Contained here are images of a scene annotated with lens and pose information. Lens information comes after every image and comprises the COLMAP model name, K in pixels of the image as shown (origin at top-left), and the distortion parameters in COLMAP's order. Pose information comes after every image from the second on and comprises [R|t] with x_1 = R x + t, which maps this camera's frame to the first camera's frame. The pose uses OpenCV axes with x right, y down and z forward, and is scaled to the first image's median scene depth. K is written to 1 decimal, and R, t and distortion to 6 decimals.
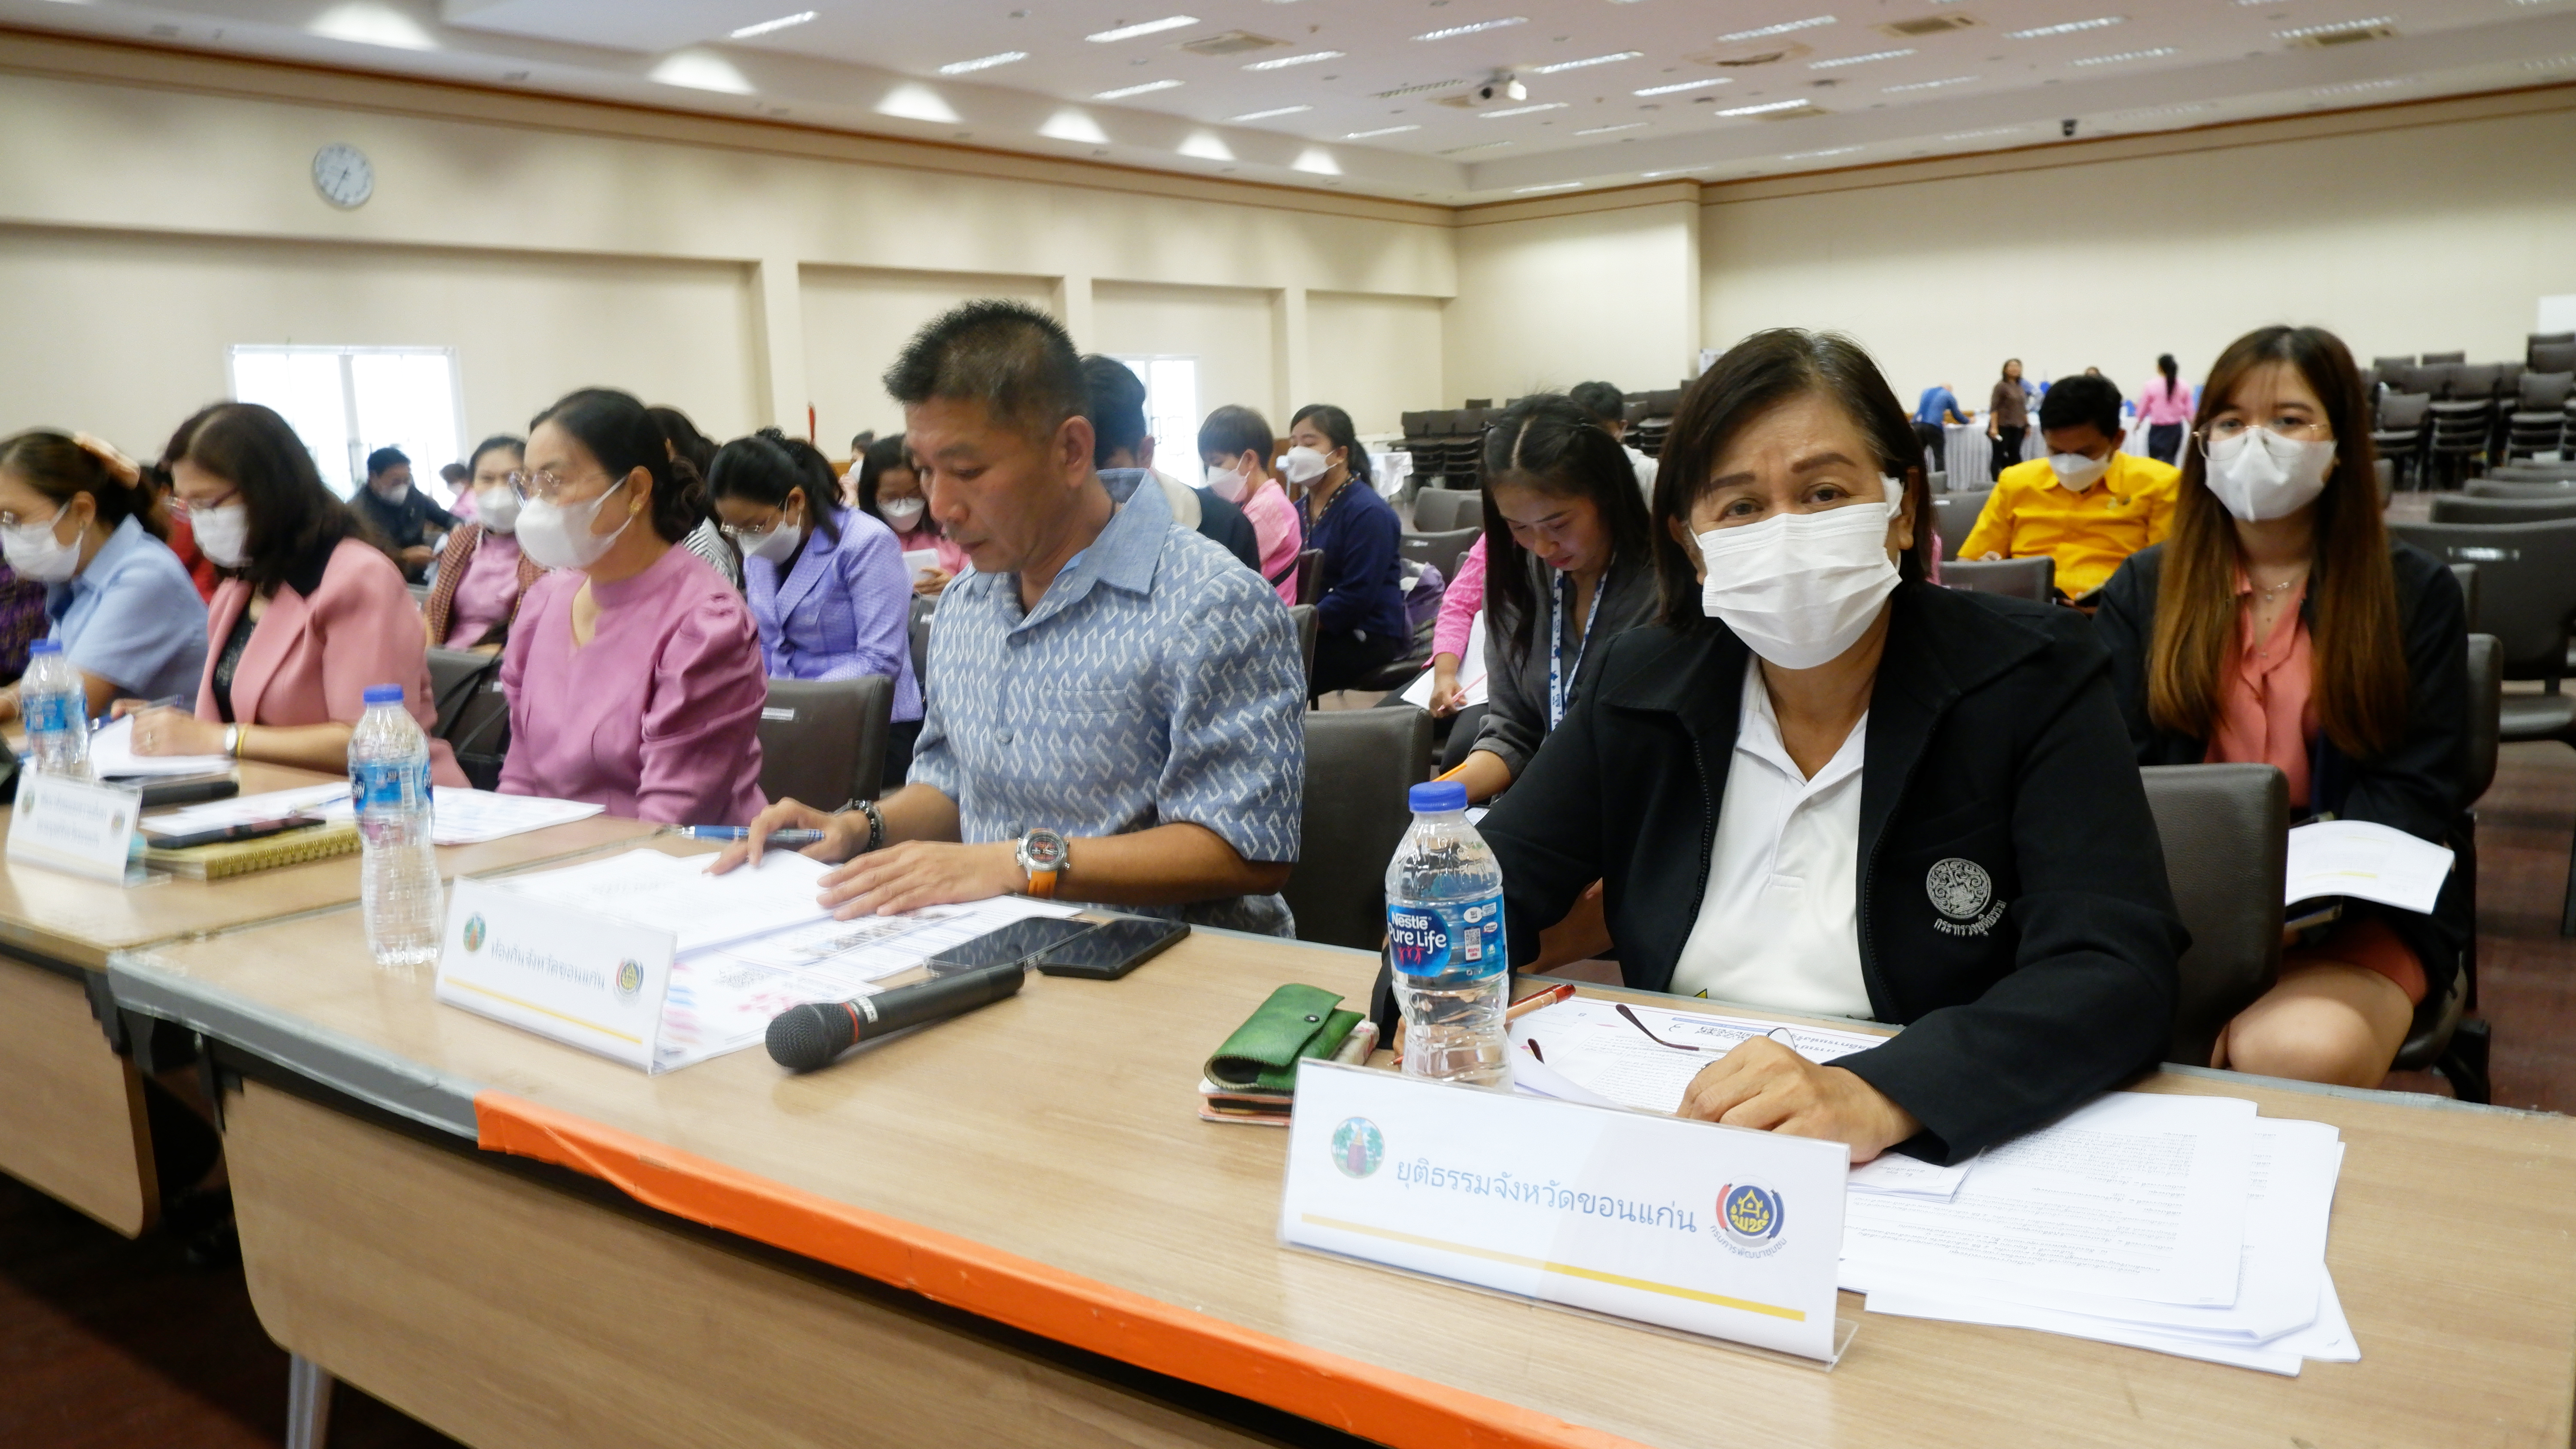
lens RADIAL K [[1867.2, 0, 1303.6], [0, 1867.2, 725.8], [0, 0, 1]] dist [0.000506, -0.003140]
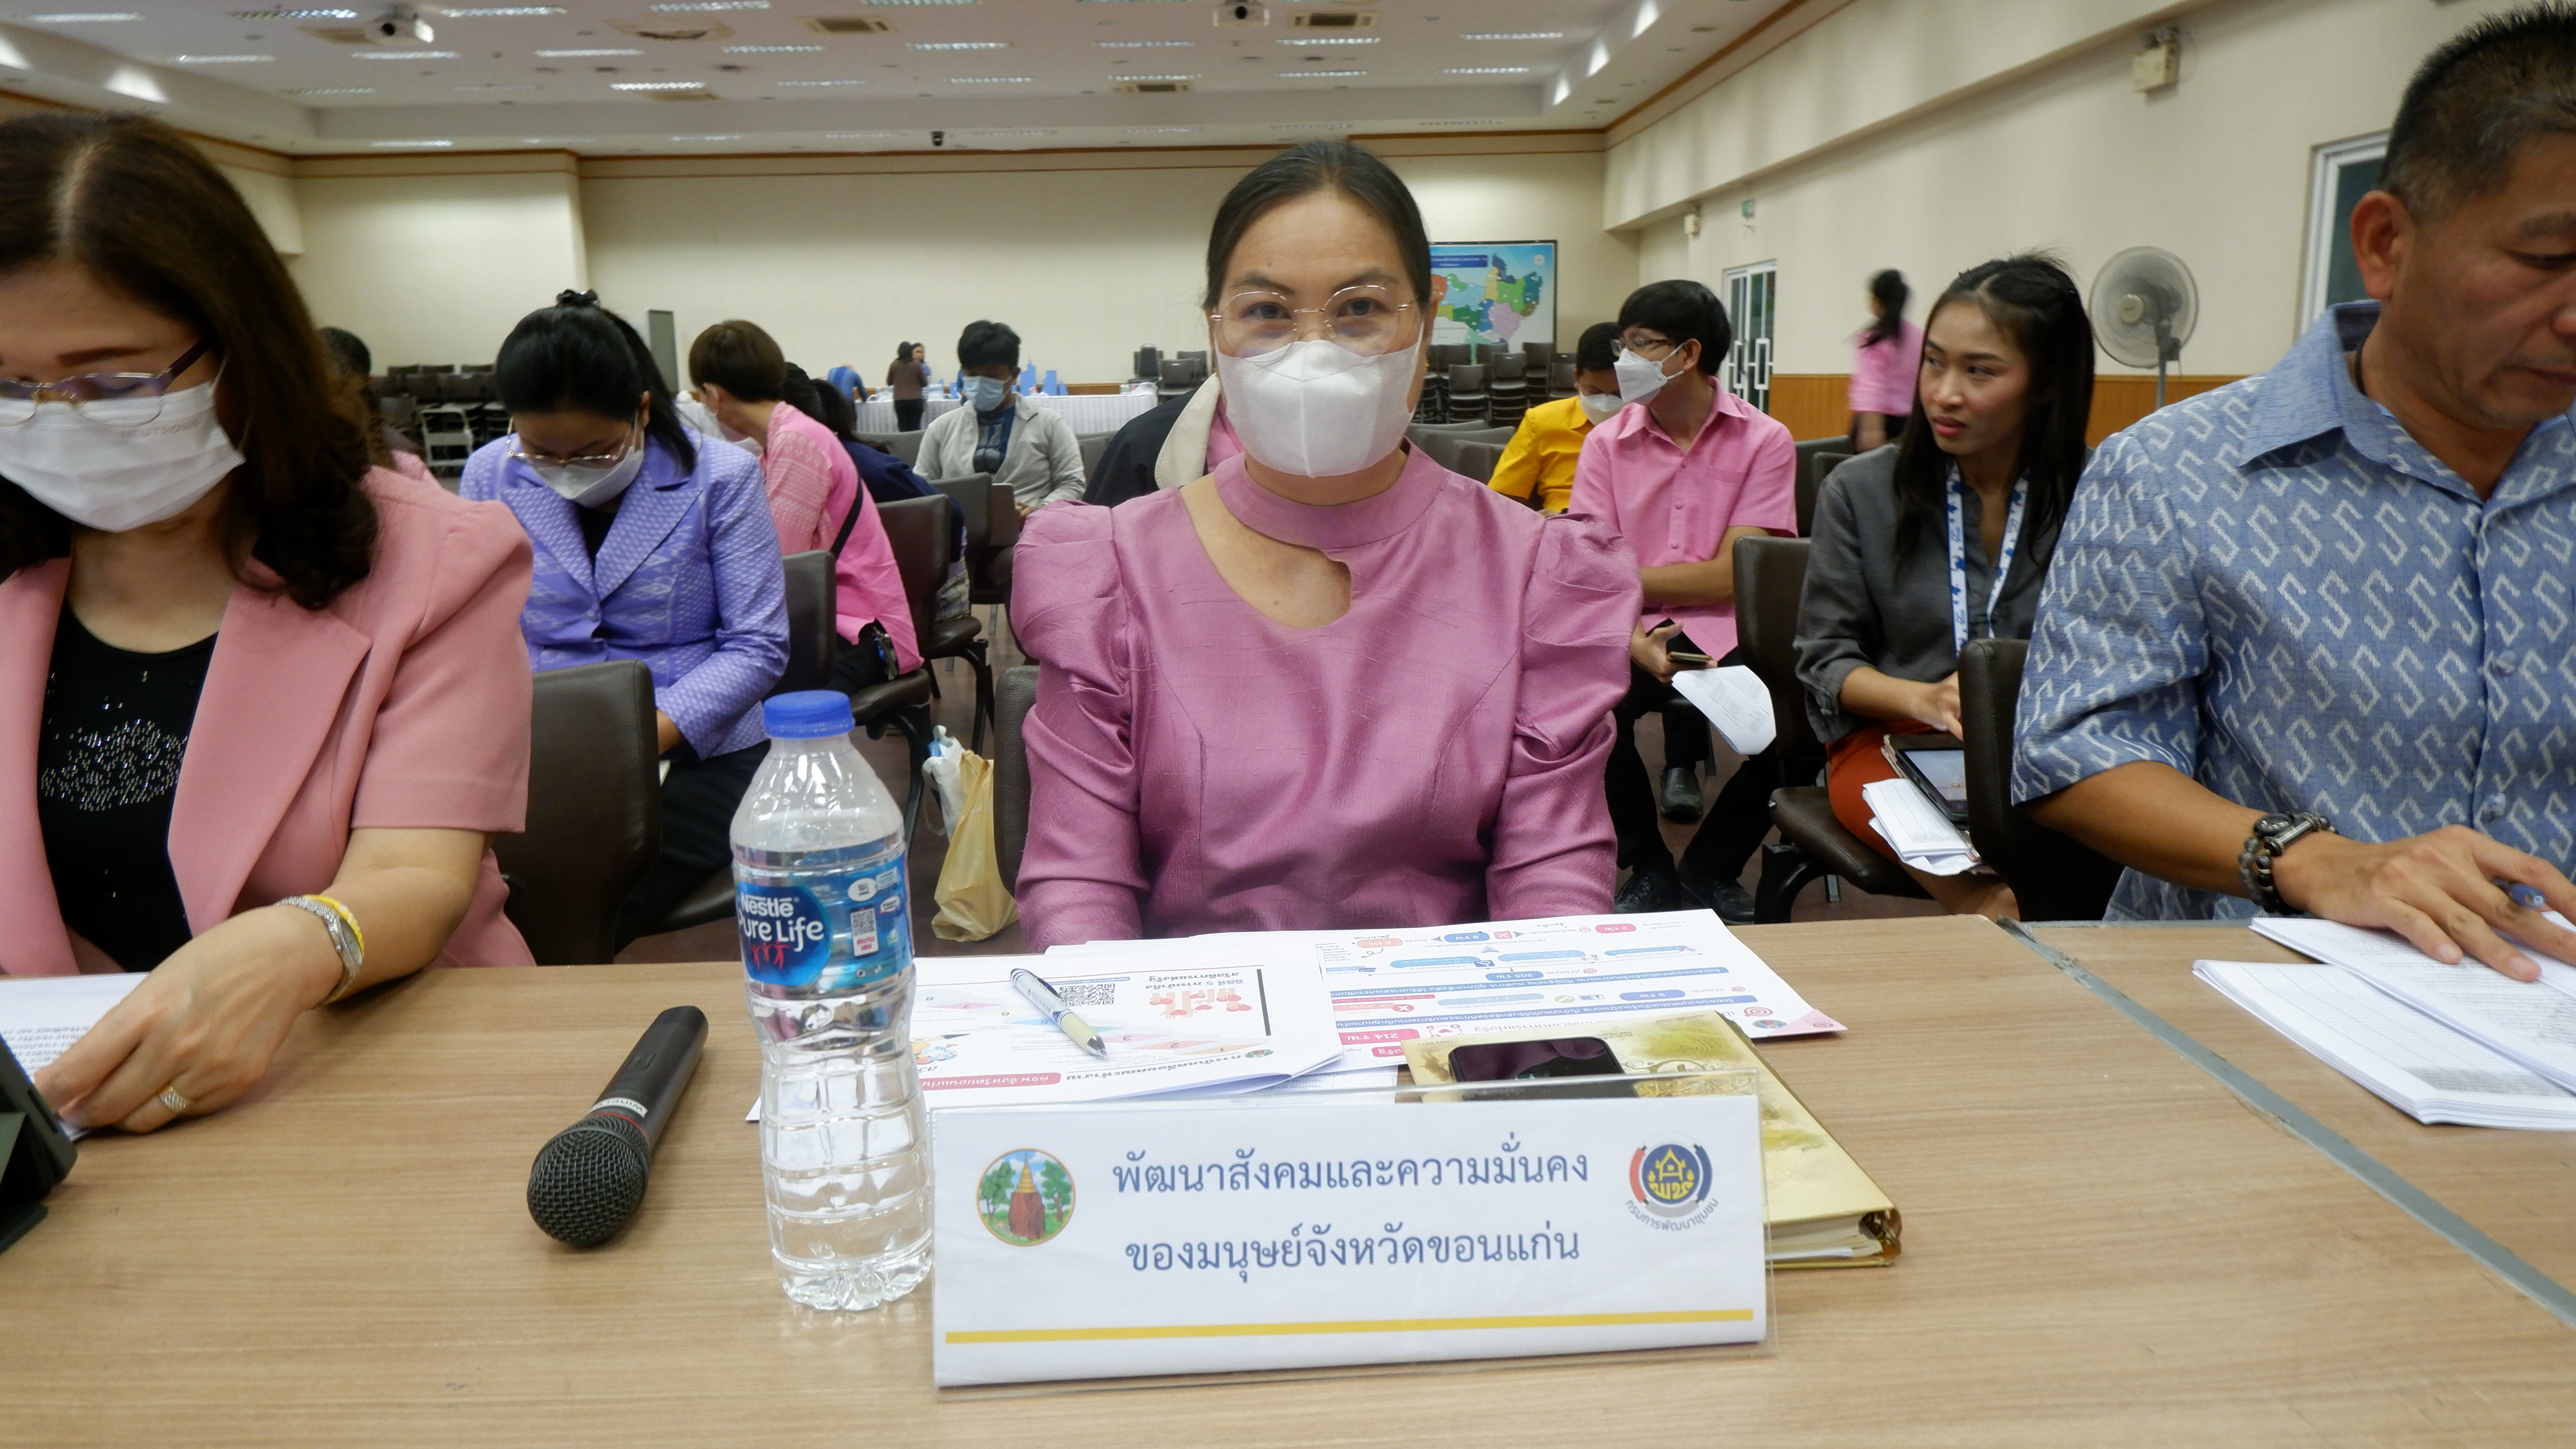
lens RADIAL K [[1676.5, 0, 1288.0], [0, 1676.5, 724.5], [0, 0, 1]] dist [-0.016885, 0.003242]
pose [[0.789223, -0.098404, 0.606172, -0.081195], [0.082300, 0.995122, 0.054393, -0.004543], [-0.608567, 0.006960, 0.793472, 0.076184]]
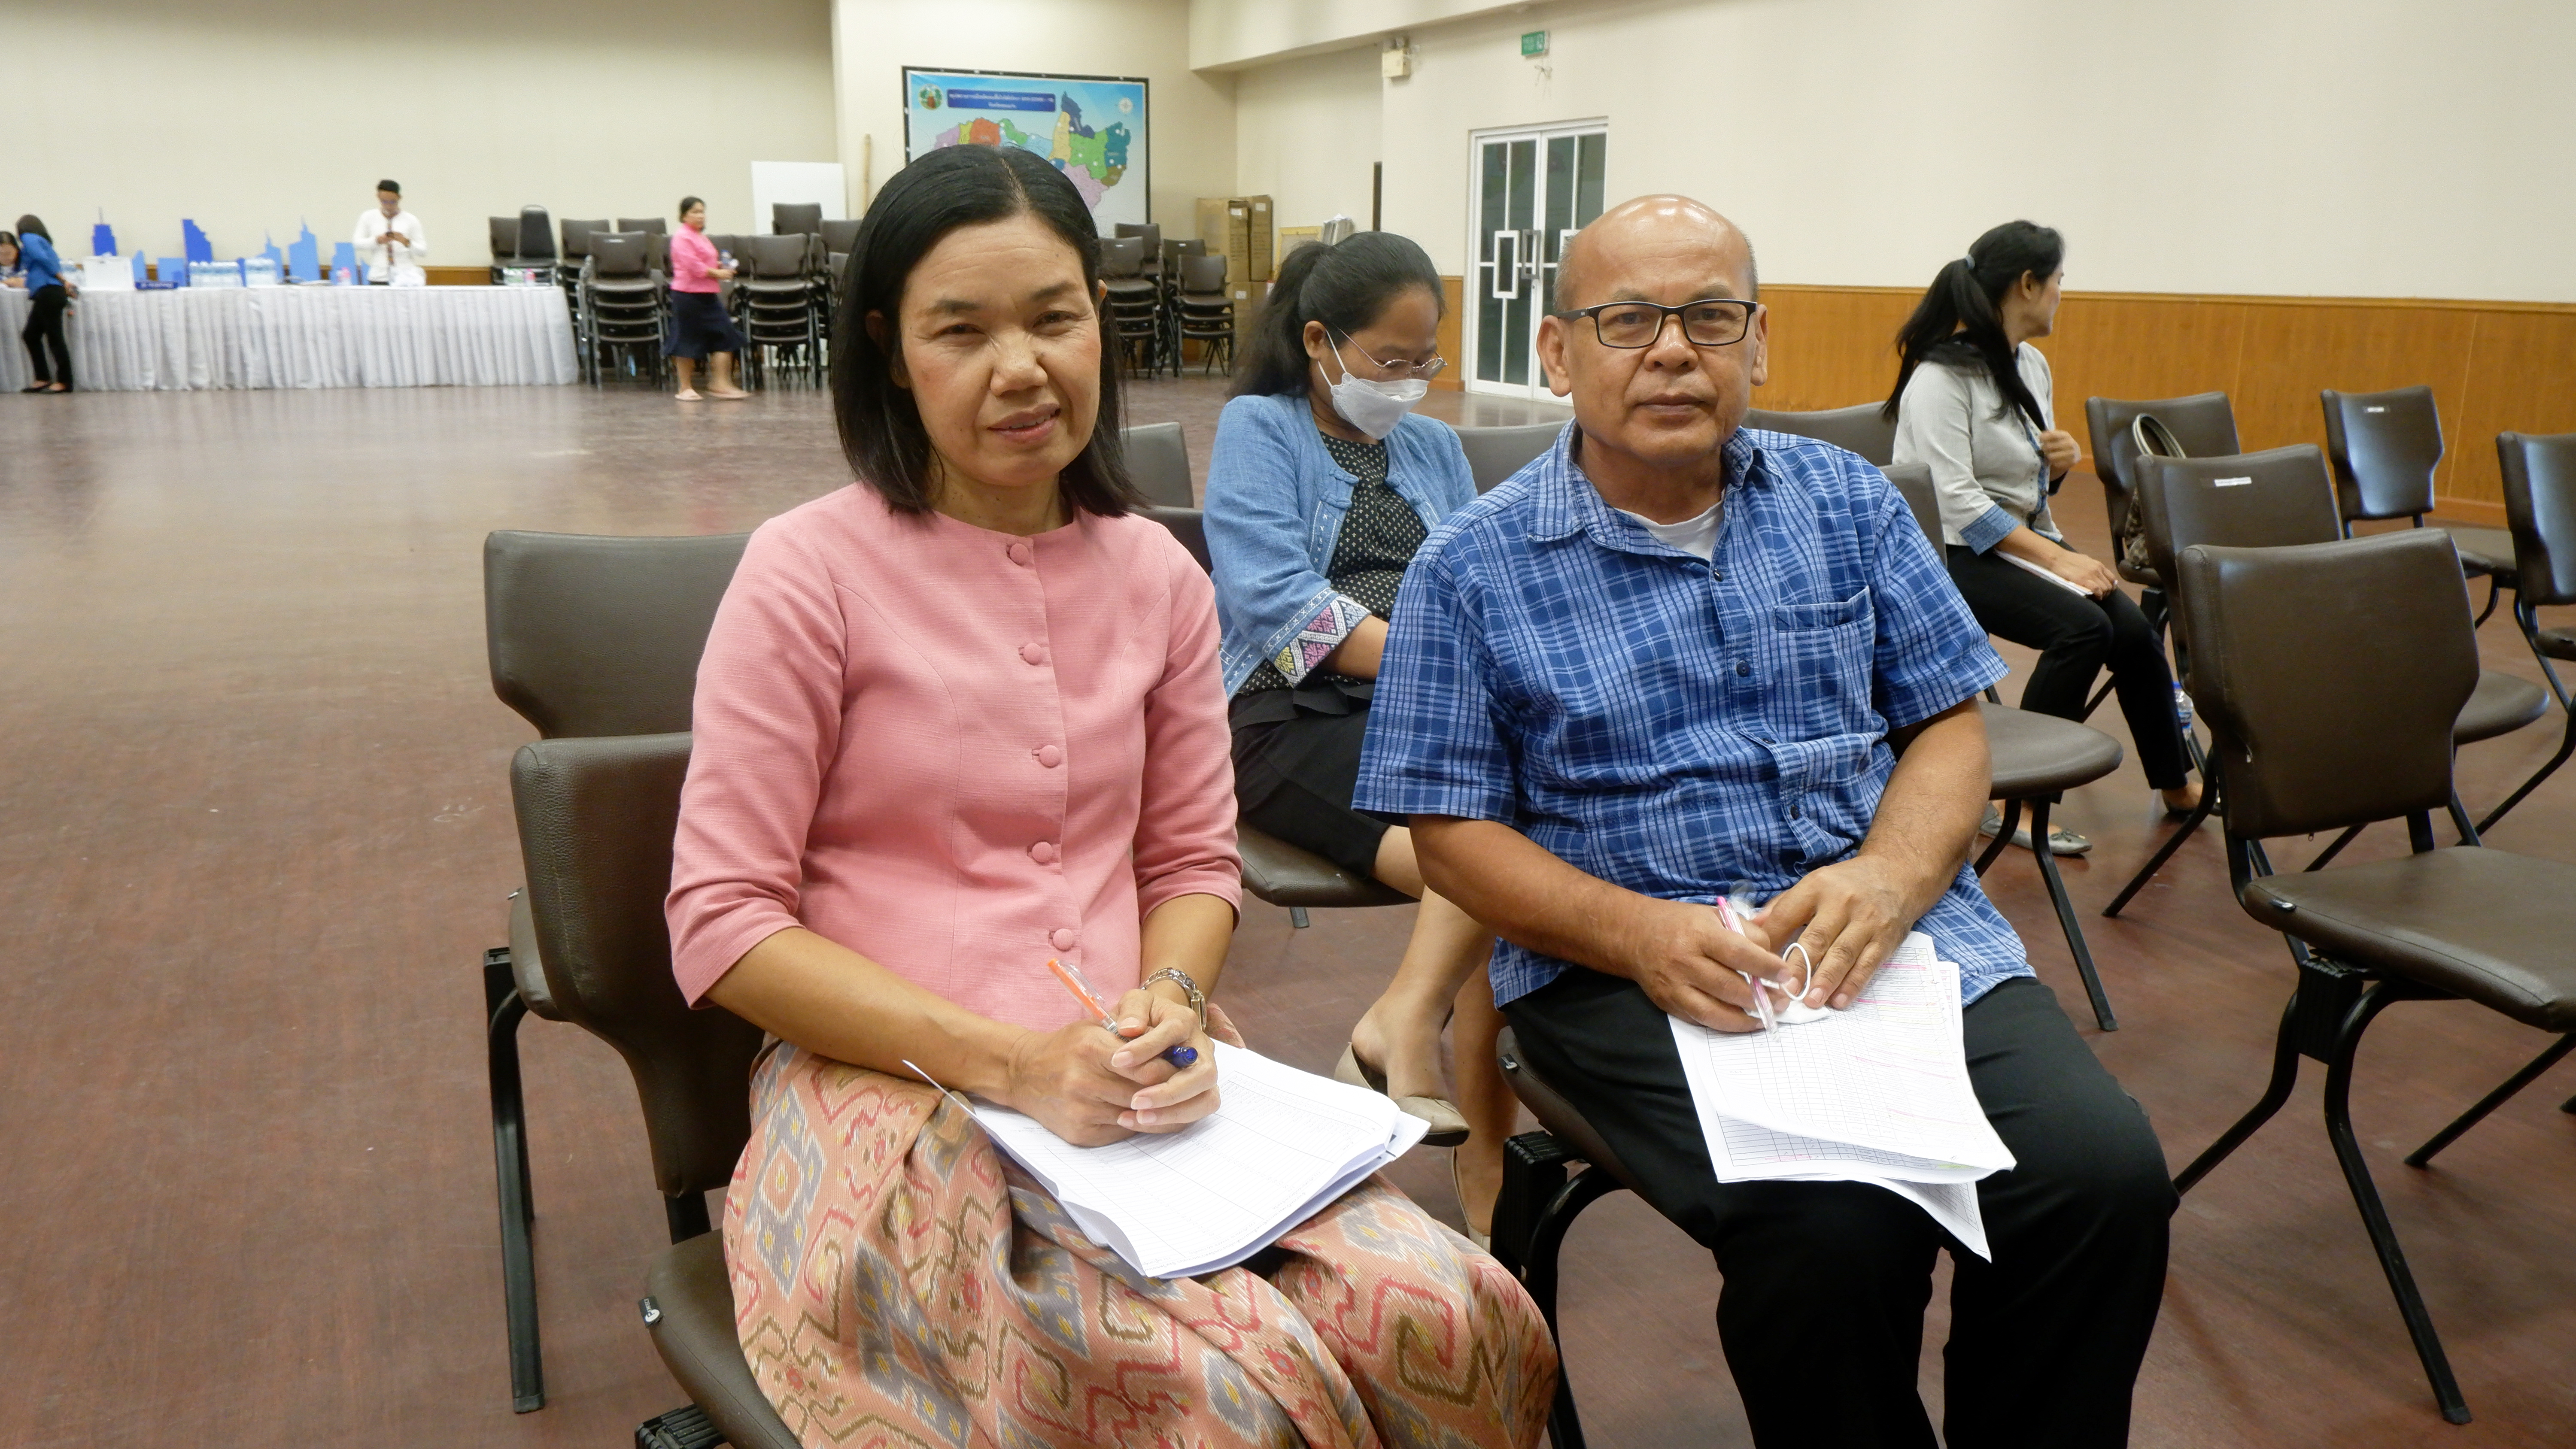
lens RADIAL K [[1957.9, 0, 1288.0], [0, 1957.9, 724.5], [0, 0, 1]] dist [0.015320, -0.005675]
pose [[0.476064, -0.158649, 0.864982, -0.045187], [0.112010, 0.986521, 0.119293, -0.055510], [-0.872248, 0.040095, 0.487417, 0.367724]]
